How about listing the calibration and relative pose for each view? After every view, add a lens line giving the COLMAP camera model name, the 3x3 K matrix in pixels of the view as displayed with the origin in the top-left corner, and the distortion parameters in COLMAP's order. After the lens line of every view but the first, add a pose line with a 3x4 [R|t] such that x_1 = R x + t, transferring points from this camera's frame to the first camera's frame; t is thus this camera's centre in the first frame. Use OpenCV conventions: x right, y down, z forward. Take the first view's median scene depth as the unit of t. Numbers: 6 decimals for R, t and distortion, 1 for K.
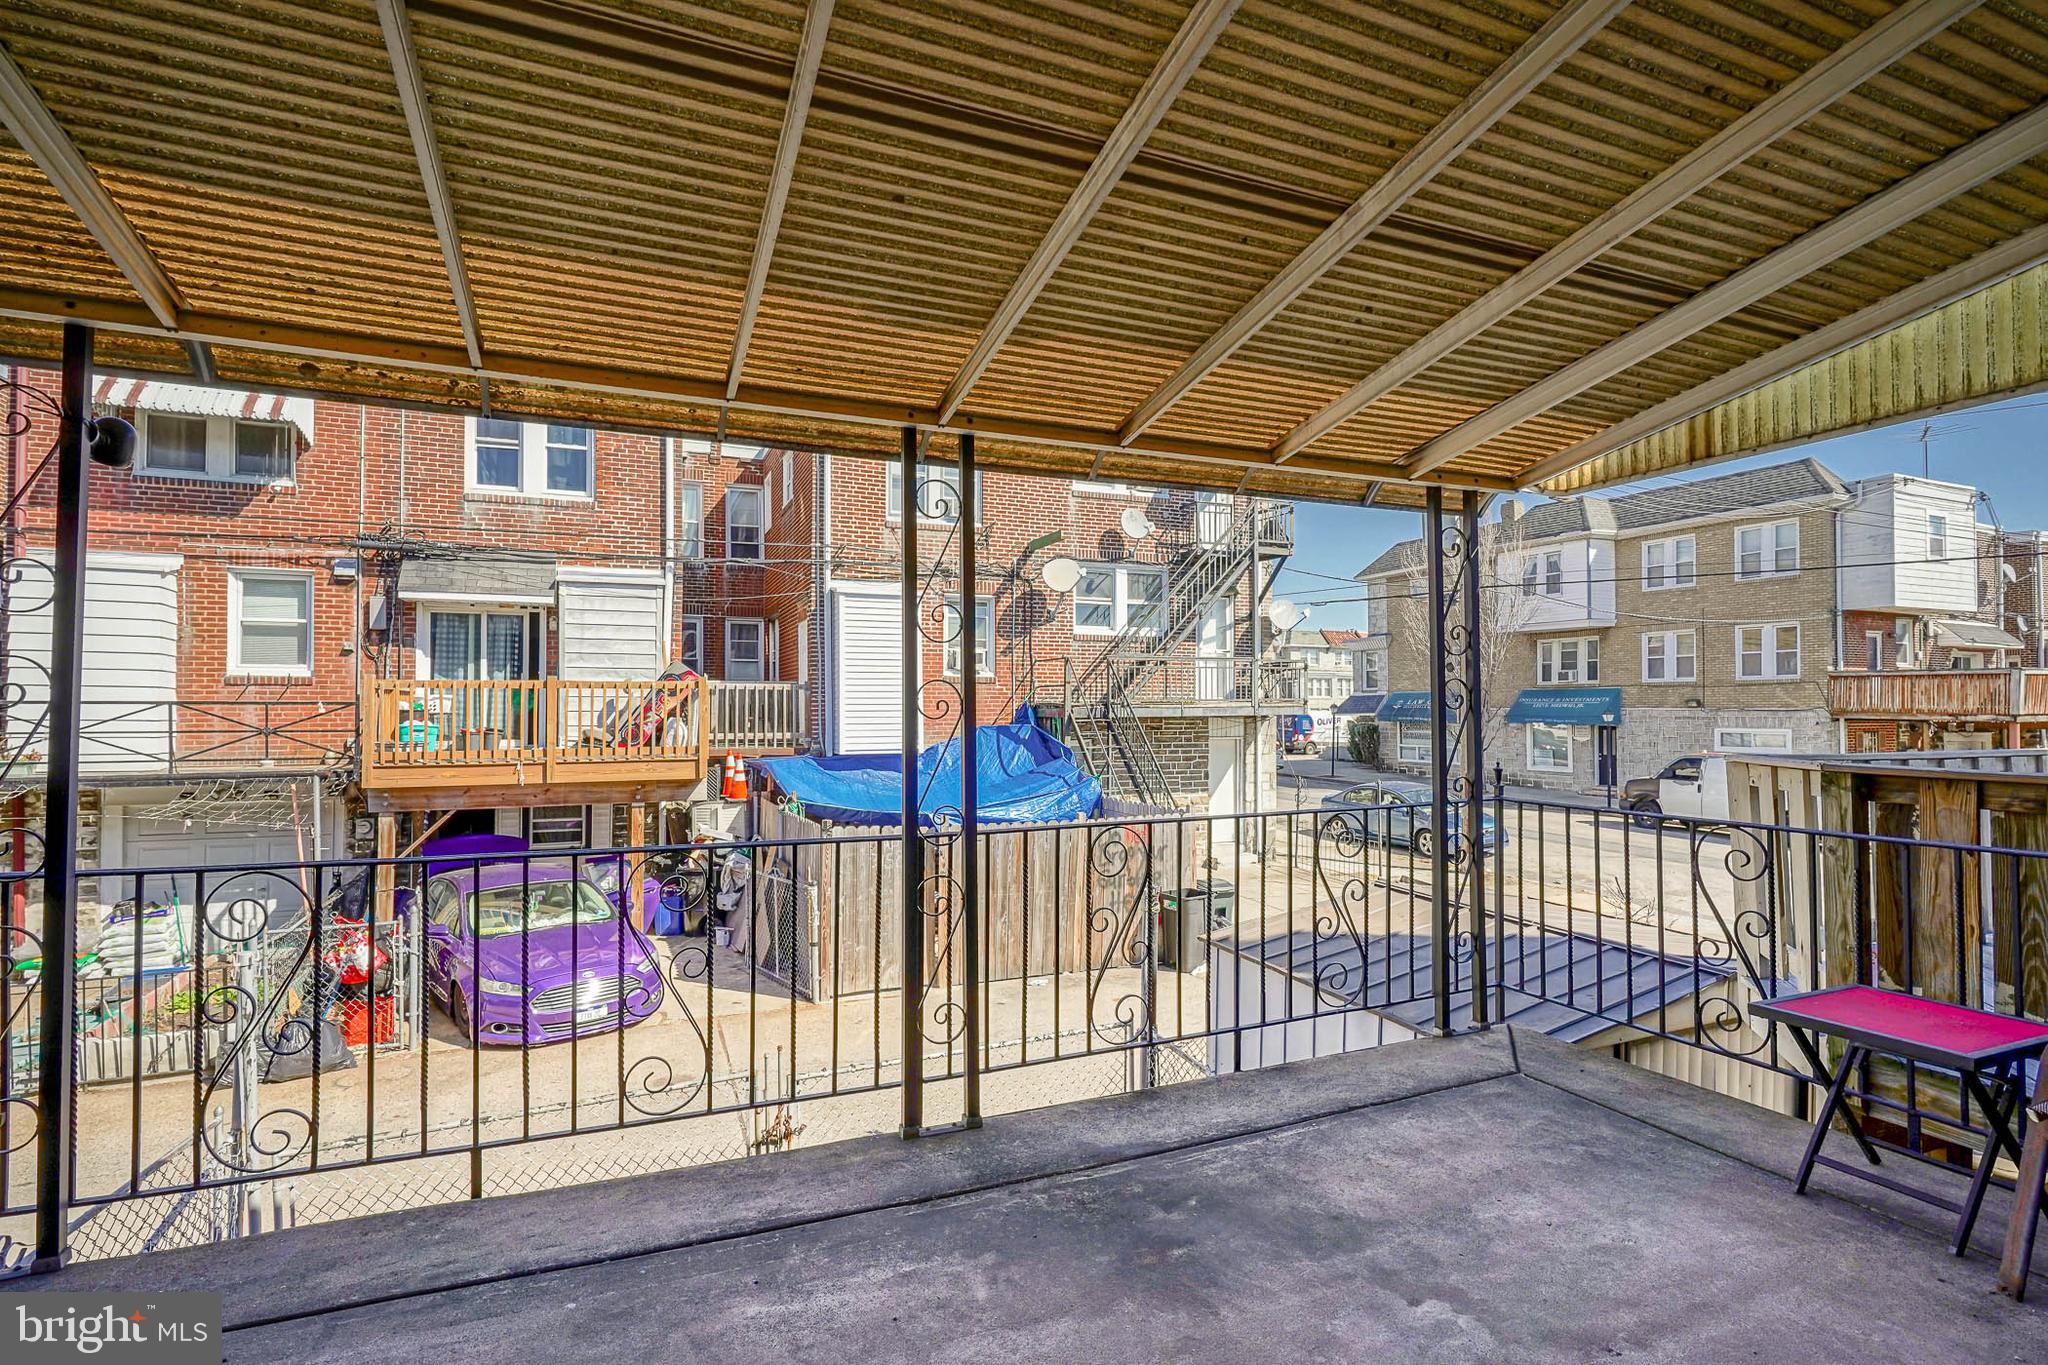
lens RADIAL K [[1018.8, 0, 1021.1], [0, 1018.8, 689.7], [0, 0, 1]] dist [0.000790, 0.000099]
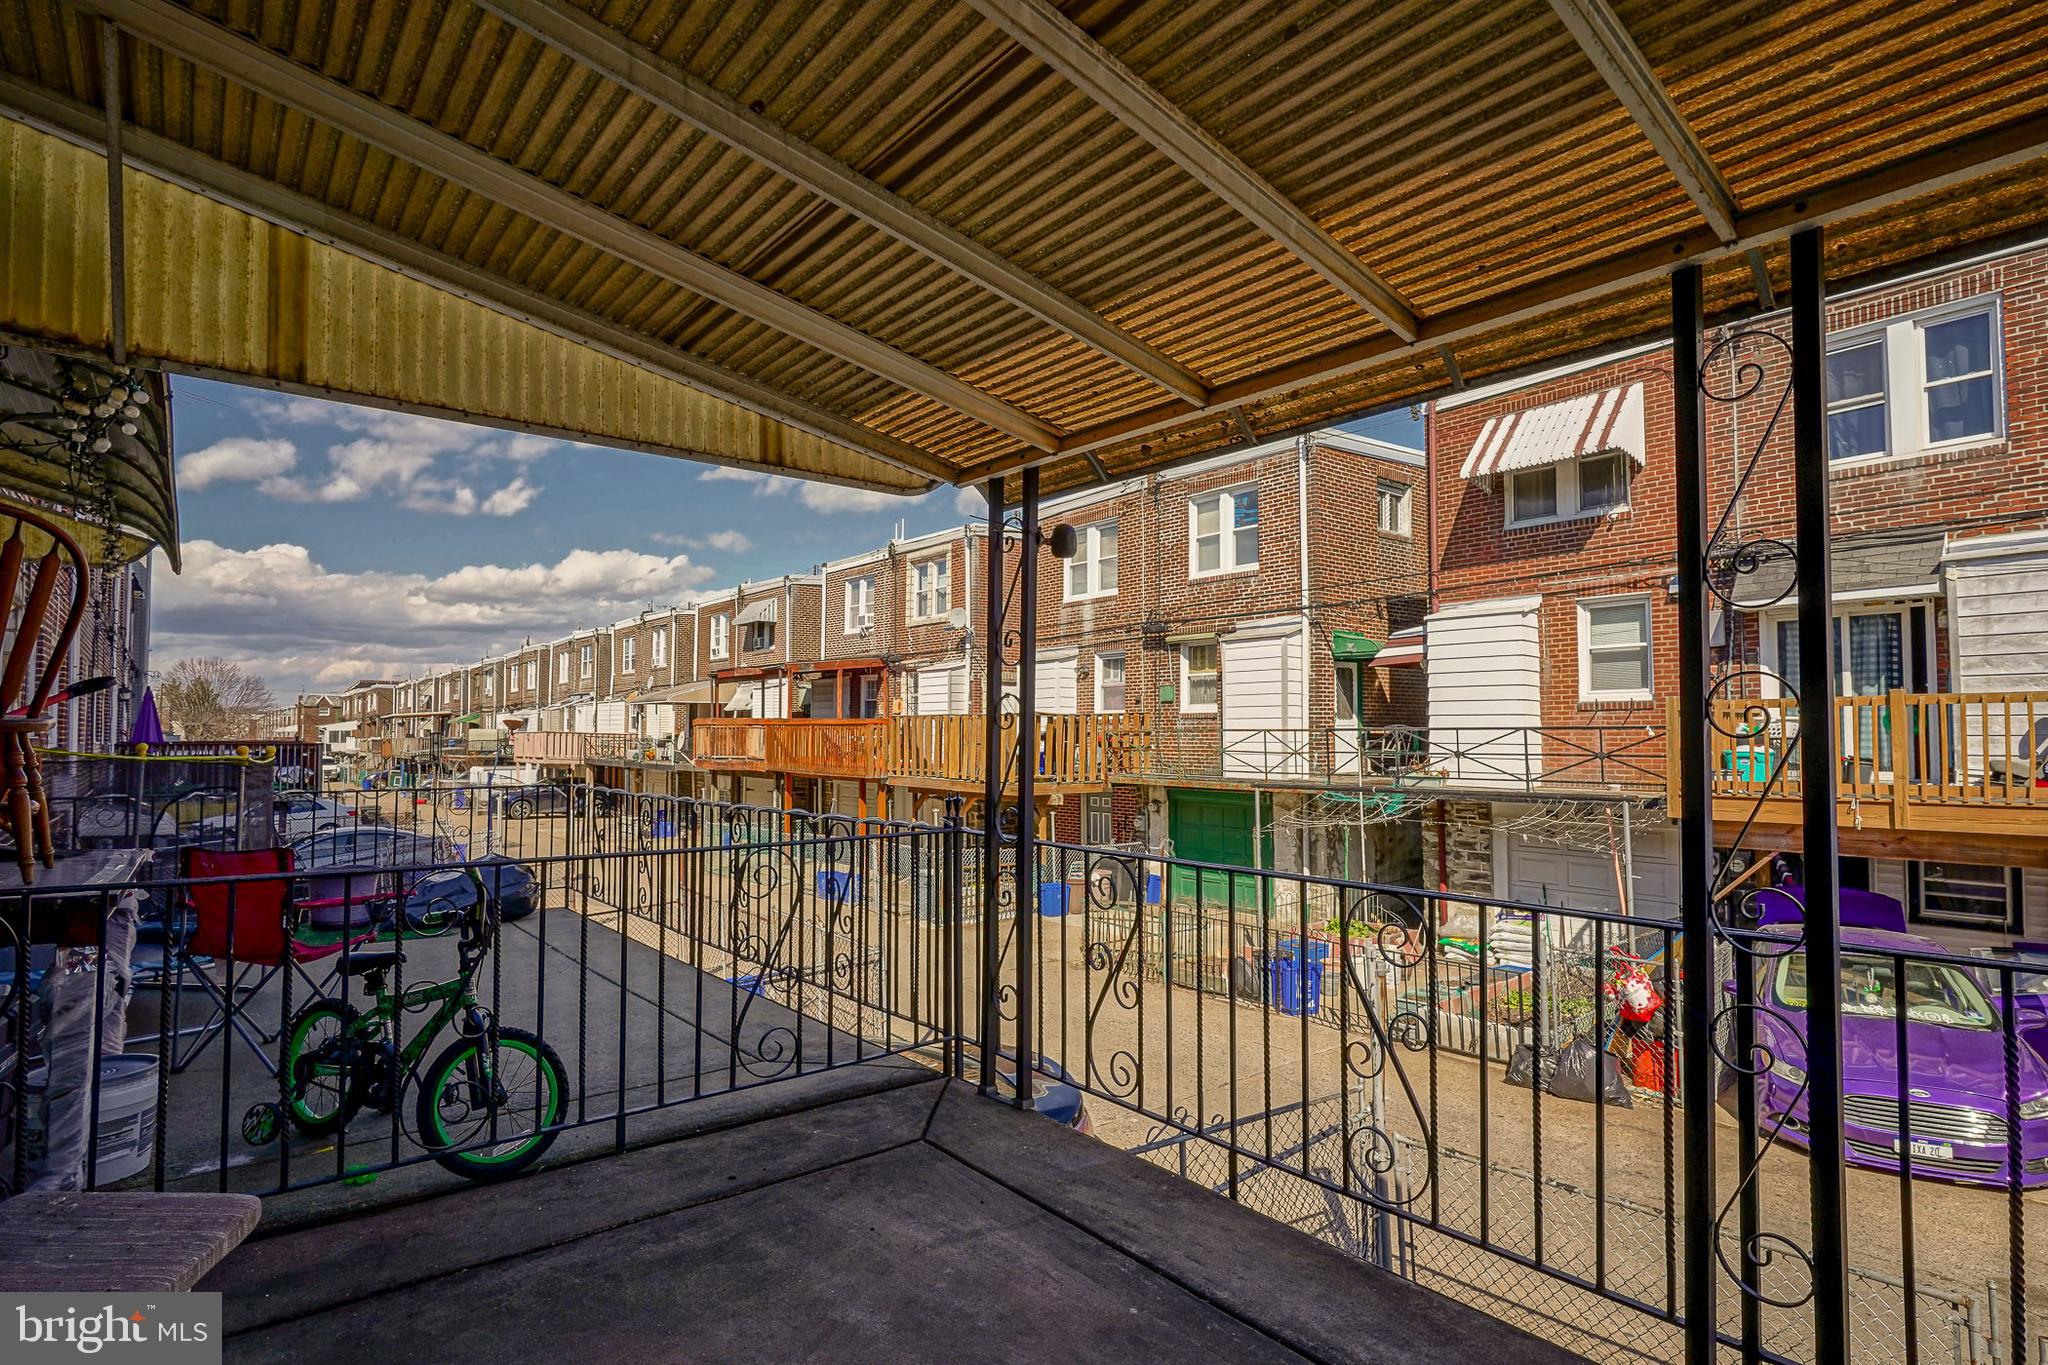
lens RADIAL K [[1072.4, 0, 1022.5], [0, 1072.4, 699.2], [0, 0, 1]] dist [-0.001023, -0.000495]
pose [[0.247325, -0.035247, -0.968291, 0.151009], [0.019618, 0.999315, -0.031365, 0.006427], [0.968734, -0.011239, 0.247847, 0.162240]]
